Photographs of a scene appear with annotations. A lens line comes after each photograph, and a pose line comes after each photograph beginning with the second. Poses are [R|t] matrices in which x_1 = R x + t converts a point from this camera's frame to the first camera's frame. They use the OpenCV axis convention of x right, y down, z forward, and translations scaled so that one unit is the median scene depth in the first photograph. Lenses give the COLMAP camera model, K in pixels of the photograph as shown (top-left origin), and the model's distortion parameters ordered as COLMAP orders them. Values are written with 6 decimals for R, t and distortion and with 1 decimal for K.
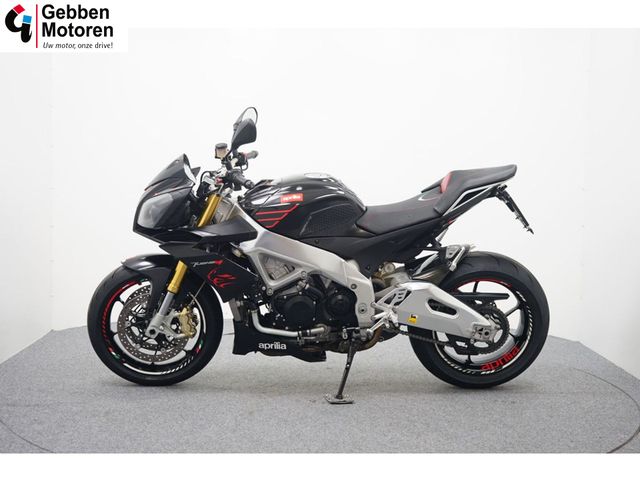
lens RADIAL K [[943.8, 0, 320.0], [0, 943.8, 240.0], [0, 0, 1]] dist [0.165153, -0.004752]
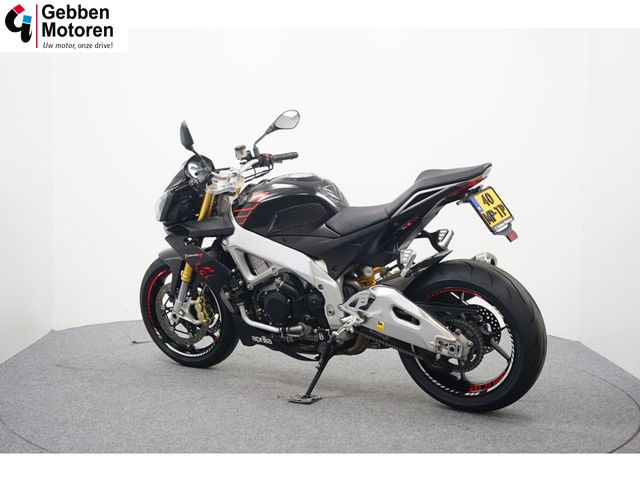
lens RADIAL K [[943.8, 0, 320.0], [0, 943.8, 240.0], [0, 0, 1]] dist [0.165153, -0.004752]
pose [[0.833685, 0.041295, -0.550695, 0.570826], [-0.044109, 0.998994, 0.008136, -0.007786], [0.550476, 0.017507, 0.834667, 0.174295]]
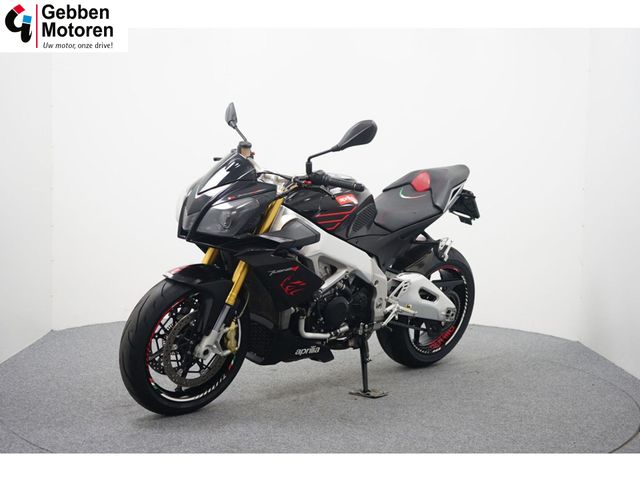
lens RADIAL K [[943.8, 0, 320.0], [0, 943.8, 240.0], [0, 0, 1]] dist [0.165153, -0.004752]
pose [[0.754440, -0.052583, 0.654259, -0.679778], [0.042158, 0.998610, 0.031645, -0.032808], [-0.655014, 0.003708, 0.755608, 0.256042]]
